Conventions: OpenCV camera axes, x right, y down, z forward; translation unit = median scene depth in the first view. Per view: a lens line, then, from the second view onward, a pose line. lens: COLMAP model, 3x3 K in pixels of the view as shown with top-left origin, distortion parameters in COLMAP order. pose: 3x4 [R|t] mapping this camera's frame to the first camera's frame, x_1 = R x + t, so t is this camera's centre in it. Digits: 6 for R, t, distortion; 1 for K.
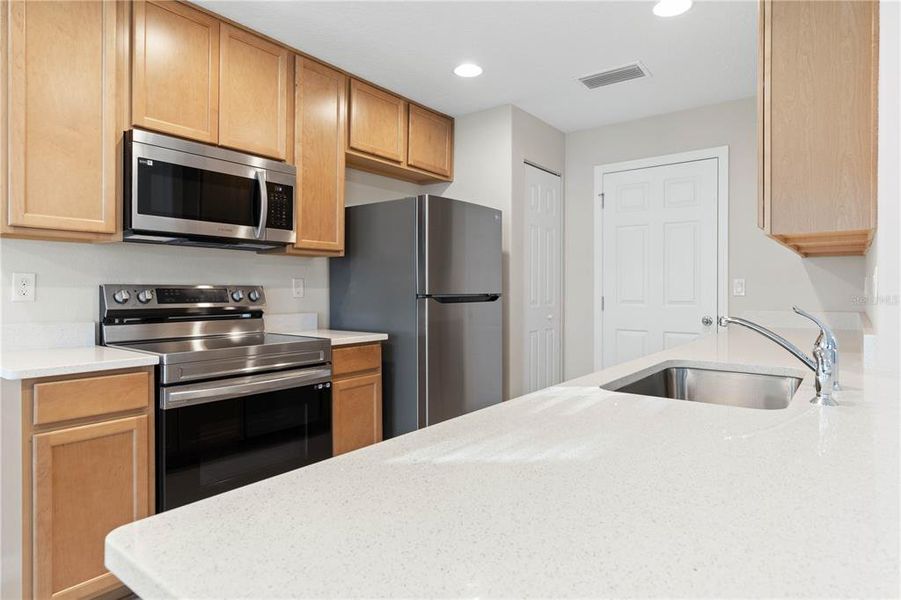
lens RADIAL K [[508.6, 0, 456.6], [0, 508.6, 291.4], [0, 0, 1]] dist [0.003097, -0.003654]
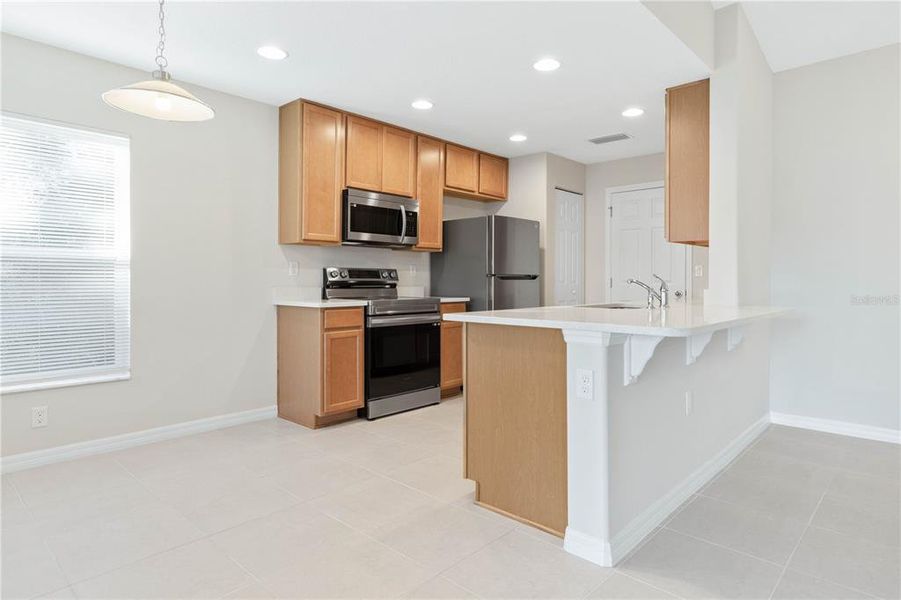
lens RADIAL K [[508.6, 0, 451.3], [0, 508.6, 277.5], [0, 0, 1]] dist [0.003097, -0.003654]
pose [[0.994609, 0.003607, -0.103636, -0.021956], [-0.004365, 0.999965, -0.007081, 0.029449], [0.103607, 0.007495, 0.994590, -0.706825]]
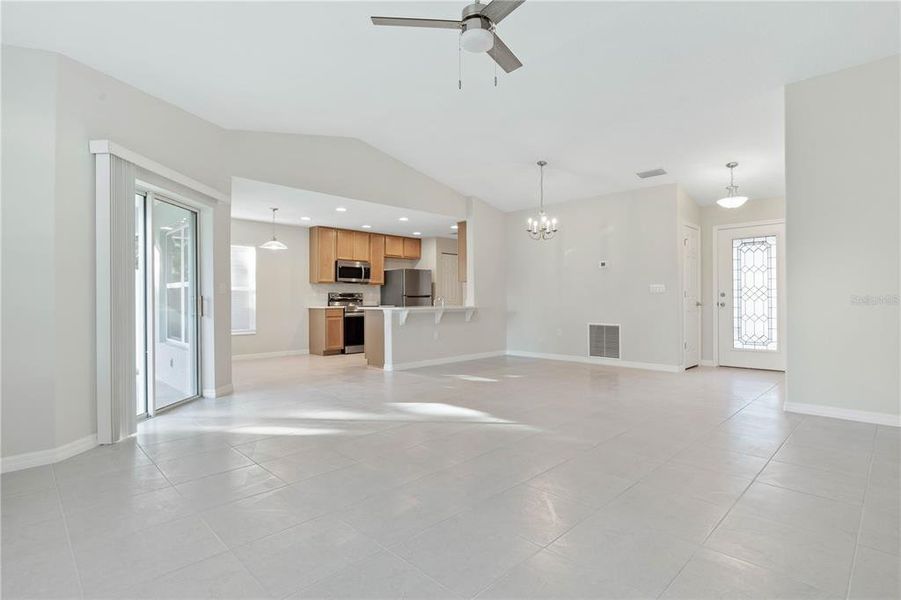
lens RADIAL K [[418.2, 0, 439.3], [0, 418.2, 296.9], [0, 0, 1]] dist [0.006109, 0.000118]
pose [[0.987917, -0.004154, -0.154930, 0.698233], [0.002558, 0.999942, -0.010503, 0.054556], [0.154964, 0.009980, 0.987870, -2.083830]]
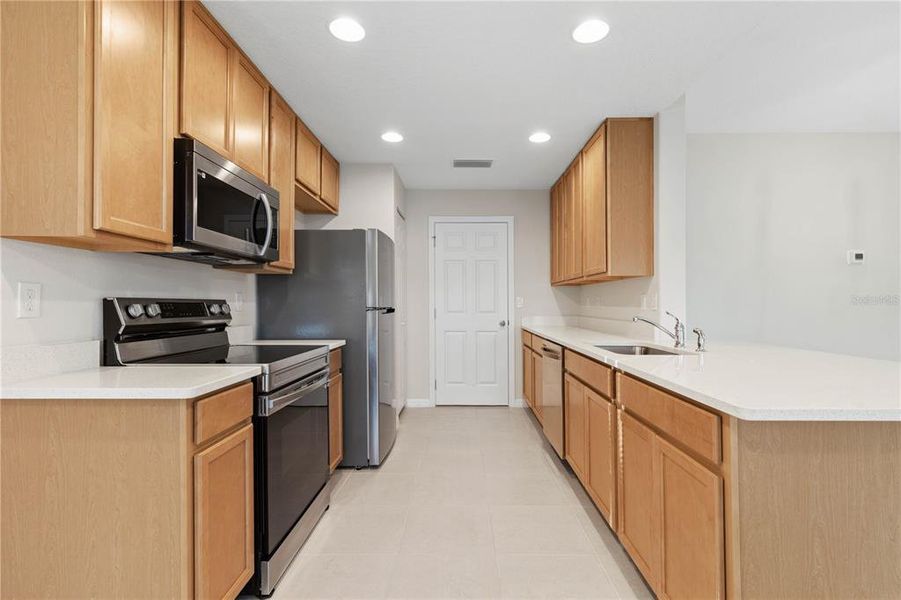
lens RADIAL K [[418.2, 0, 451.5], [0, 418.2, 302.6], [0, 0, 1]] dist [0.006109, 0.000118]
pose [[0.801922, 0.002866, 0.597422, -0.544818], [0.000513, 0.999985, -0.005485, -0.000307], [-0.597429, 0.004705, 0.801908, 0.046022]]
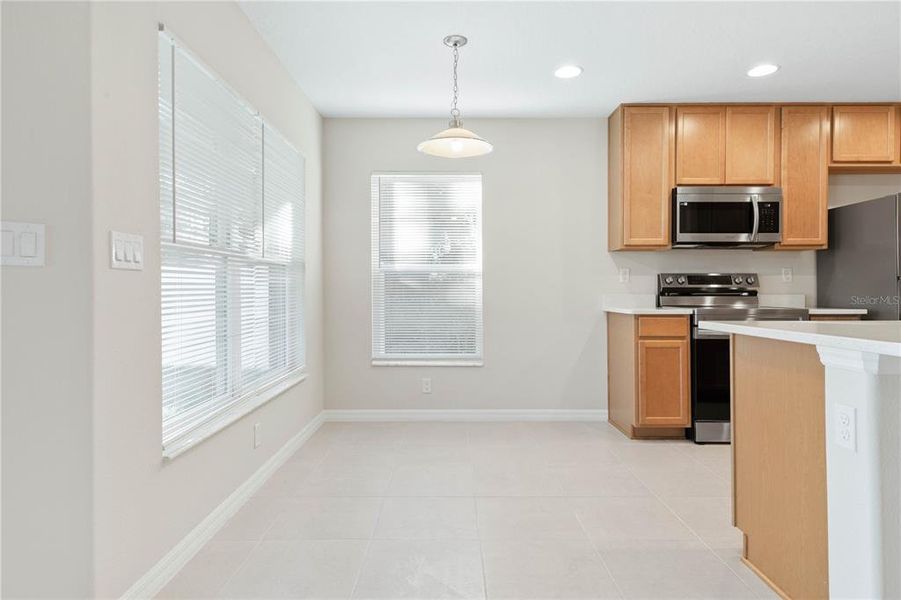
lens RADIAL K [[508.6, 0, 447.7], [0, 508.6, 288.1], [0, 0, 1]] dist [0.003097, -0.003654]
pose [[0.595729, -0.006056, -0.803163, 0.256931], [-0.000812, 0.999967, -0.008143, 0.044715], [0.803185, 0.005503, 0.595704, -0.567795]]
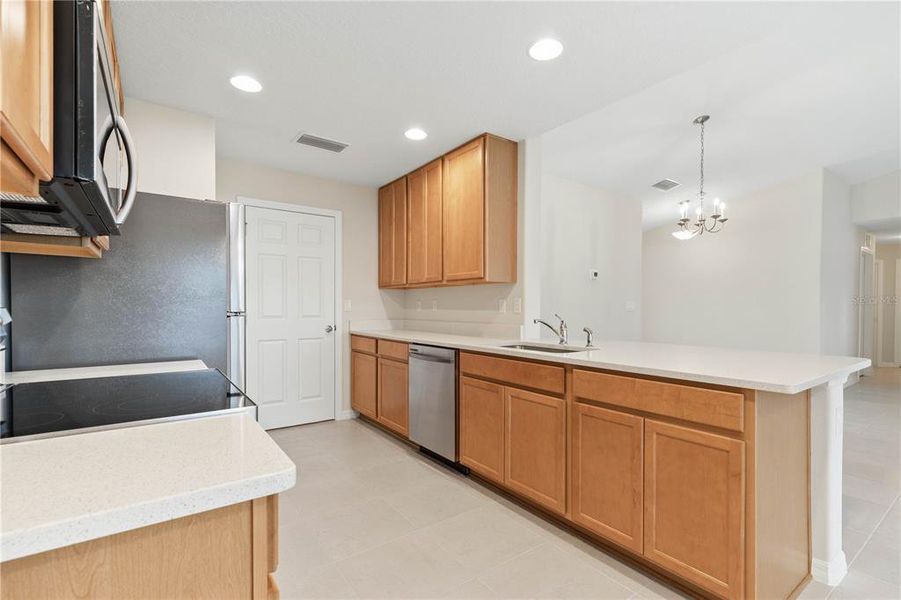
lens RADIAL K [[418.2, 0, 452.6], [0, 418.2, 307.1], [0, 0, 1]] dist [0.006109, 0.000118]
pose [[0.276123, 0.001716, 0.961121, -0.703677], [-0.000115, 0.999998, -0.001753, -0.001343], [-0.961122, 0.000374, 0.276123, 0.429294]]
